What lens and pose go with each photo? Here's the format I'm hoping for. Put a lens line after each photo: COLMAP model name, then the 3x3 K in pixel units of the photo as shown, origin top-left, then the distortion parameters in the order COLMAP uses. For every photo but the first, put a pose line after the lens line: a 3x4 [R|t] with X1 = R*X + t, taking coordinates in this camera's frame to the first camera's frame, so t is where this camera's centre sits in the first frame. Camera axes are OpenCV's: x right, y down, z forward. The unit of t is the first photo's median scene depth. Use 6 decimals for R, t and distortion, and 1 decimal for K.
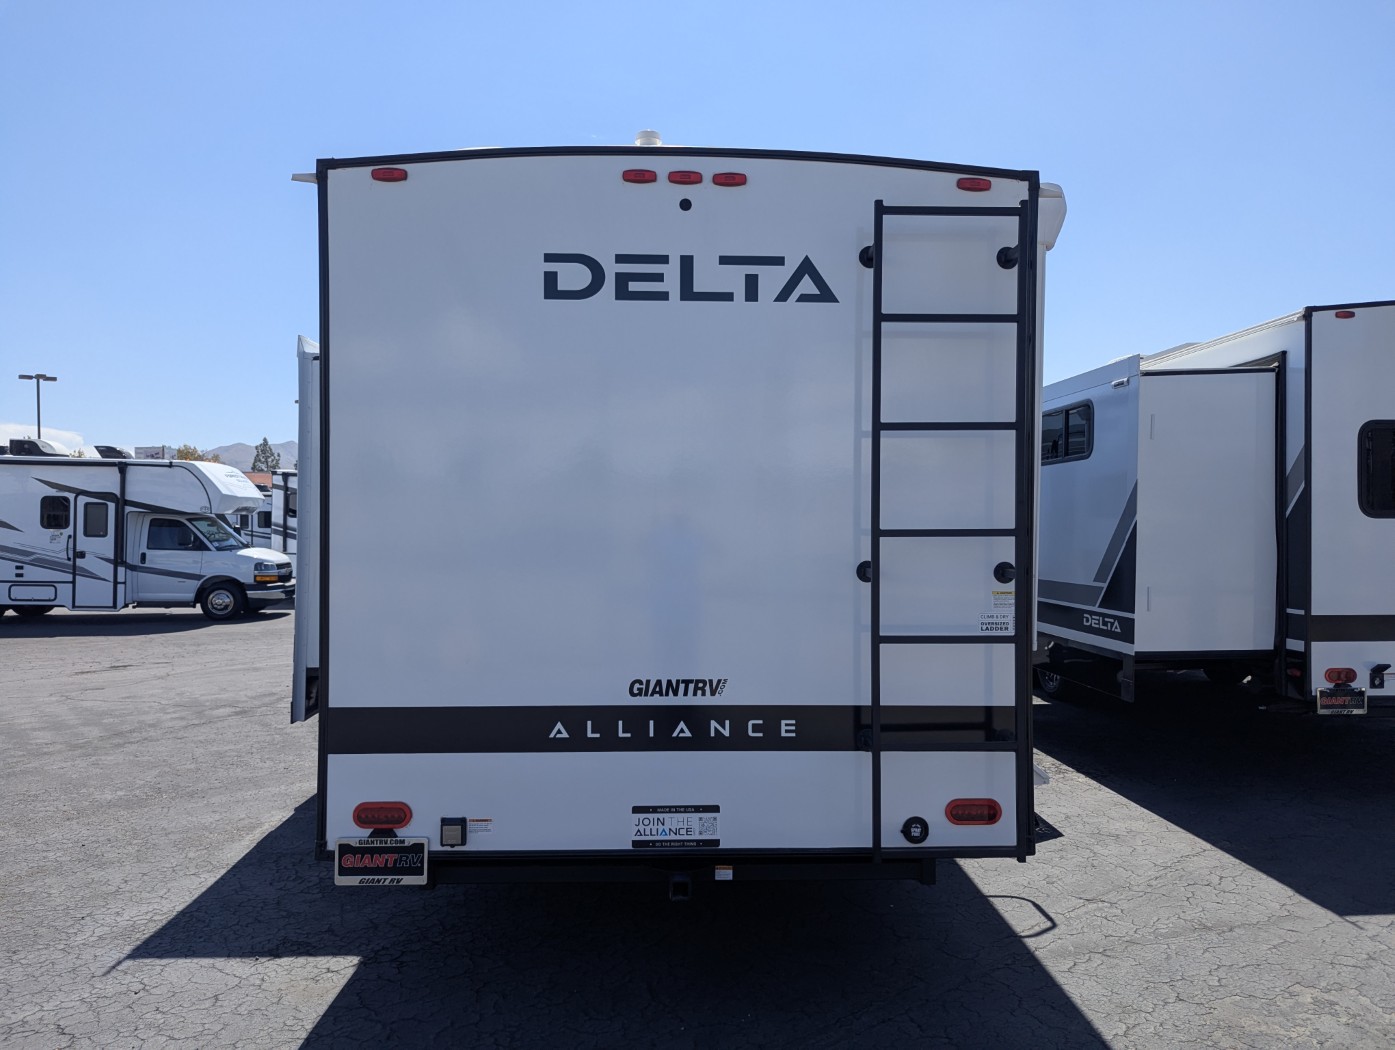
lens RADIAL K [[973.2, 0, 726.7], [0, 973.2, 520.9], [0, 0, 1]] dist [0.039951, -0.038336]
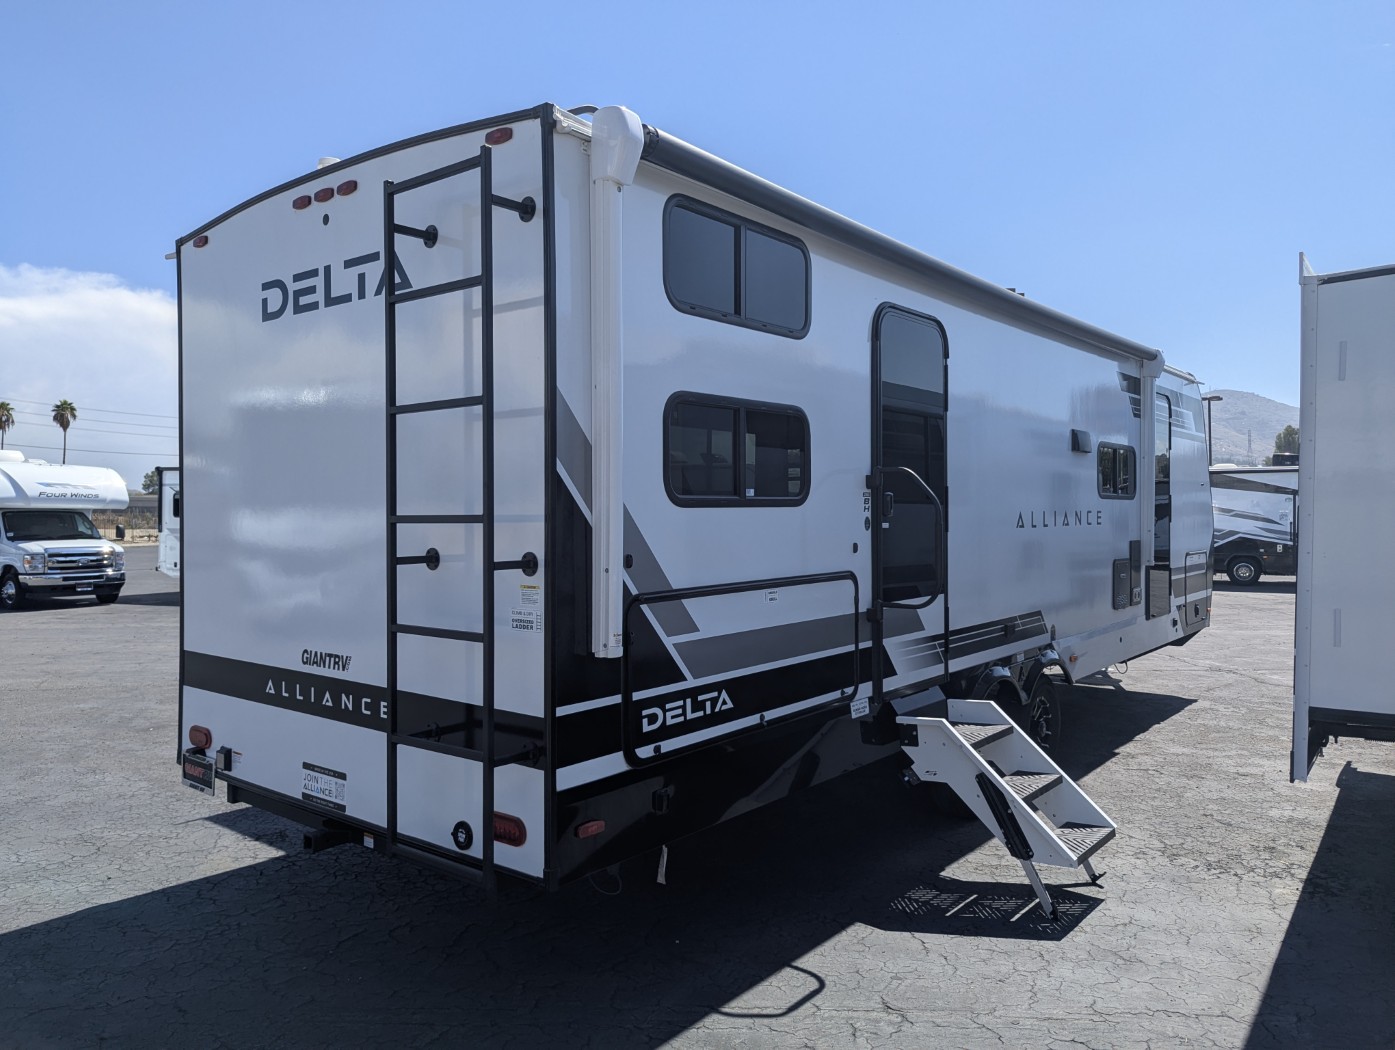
lens RADIAL K [[973.2, 0, 726.7], [0, 973.2, 520.9], [0, 0, 1]] dist [0.039951, -0.038336]
pose [[0.767363, 0.001903, -0.641210, 1.002385], [-0.003496, 0.999993, -0.001217, 0.013911], [0.641203, 0.003176, 0.767365, 0.442704]]
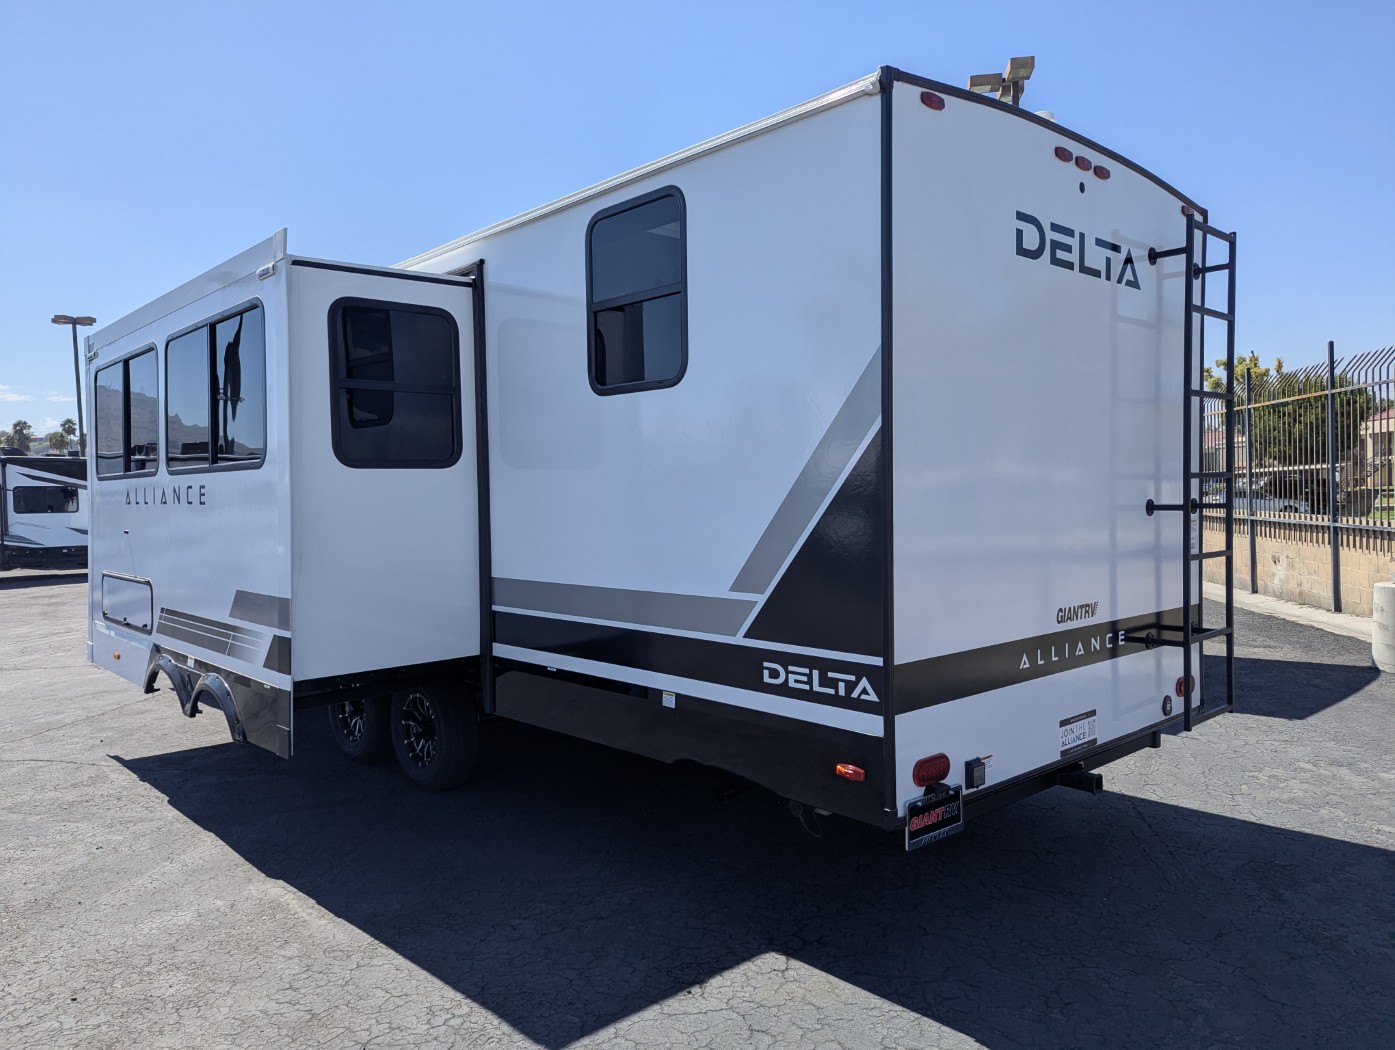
lens RADIAL K [[975.1, 0, 690.0], [0, 975.1, 523.0], [0, 0, 1]] dist [0.050045, -0.039420]
pose [[0.769104, -0.034535, 0.638190, -1.129617], [0.018934, 0.999332, 0.031260, 0.021067], [-0.638844, -0.011959, 0.769244, 0.403634]]
